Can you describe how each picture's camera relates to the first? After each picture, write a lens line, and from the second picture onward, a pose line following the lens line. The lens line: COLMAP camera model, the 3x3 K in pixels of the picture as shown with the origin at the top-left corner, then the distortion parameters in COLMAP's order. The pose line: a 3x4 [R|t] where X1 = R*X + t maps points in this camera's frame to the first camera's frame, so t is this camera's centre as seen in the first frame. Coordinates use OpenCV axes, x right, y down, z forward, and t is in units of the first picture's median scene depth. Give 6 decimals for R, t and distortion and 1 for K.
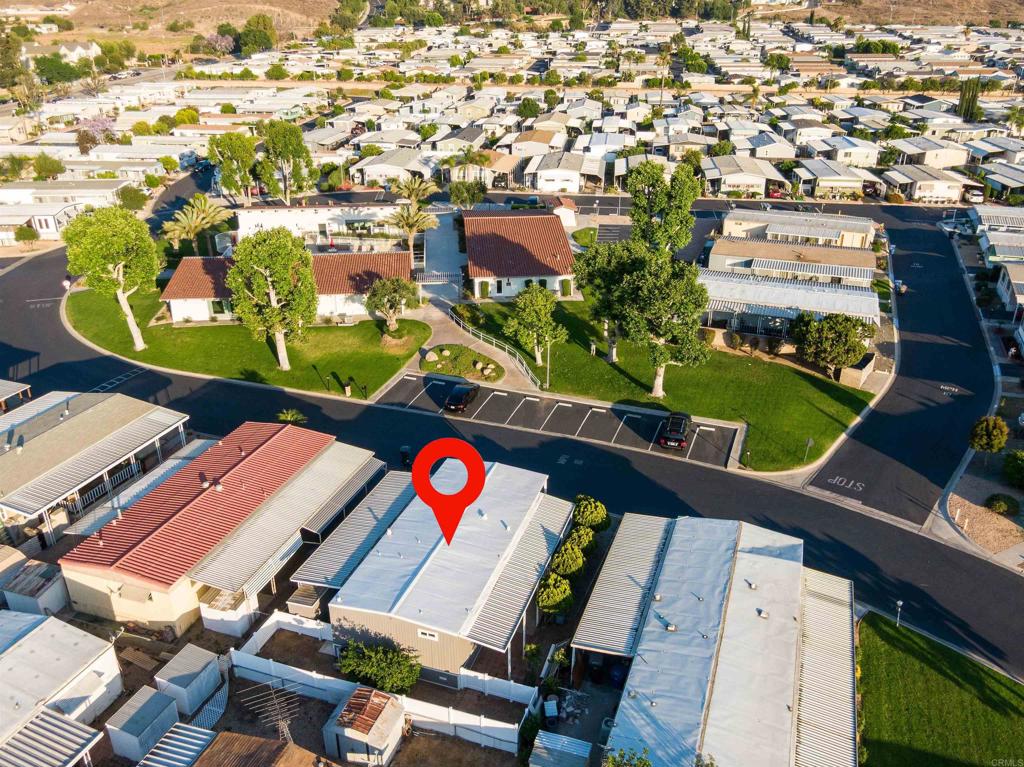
lens RADIAL K [[829.8, 0, 515.0], [0, 829.8, 383.4], [0, 0, 1]] dist [0.007506, 0.017503]
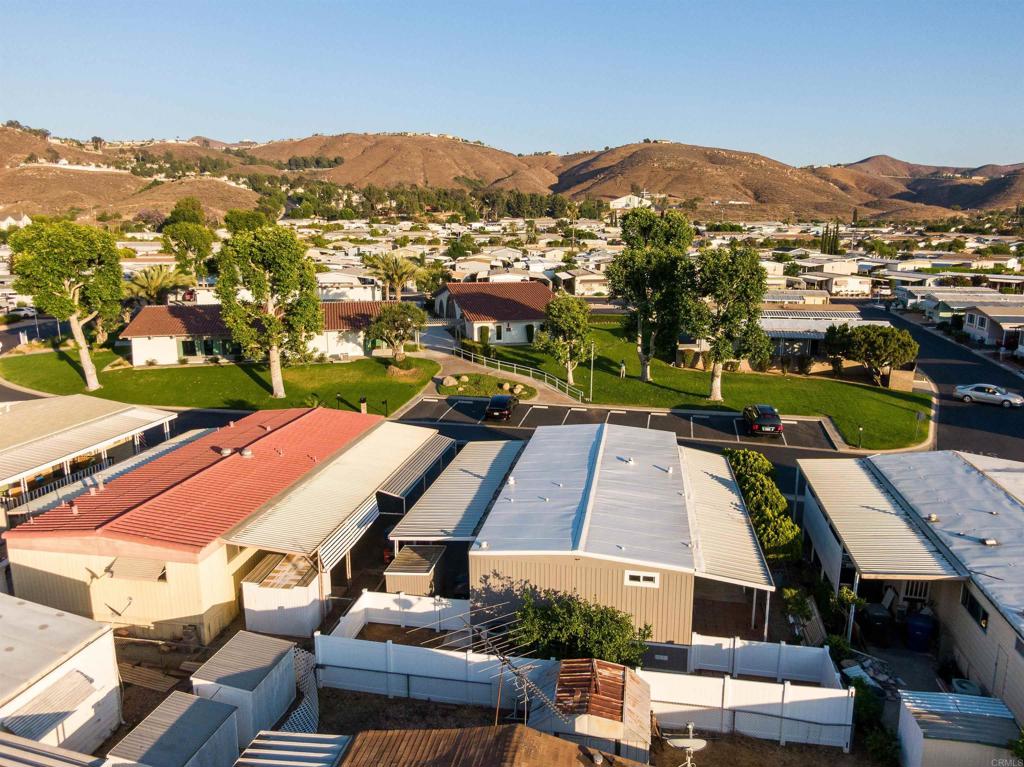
lens RADIAL K [[738.1, 0, 511.3], [0, 738.1, 382.1], [0, 0, 1]] dist [0.023549, -0.025242]
pose [[0.988753, -0.028348, 0.146847, -0.246778], [0.061359, 0.972322, -0.225444, 0.243942], [-0.136392, 0.231918, 0.963126, 0.384146]]
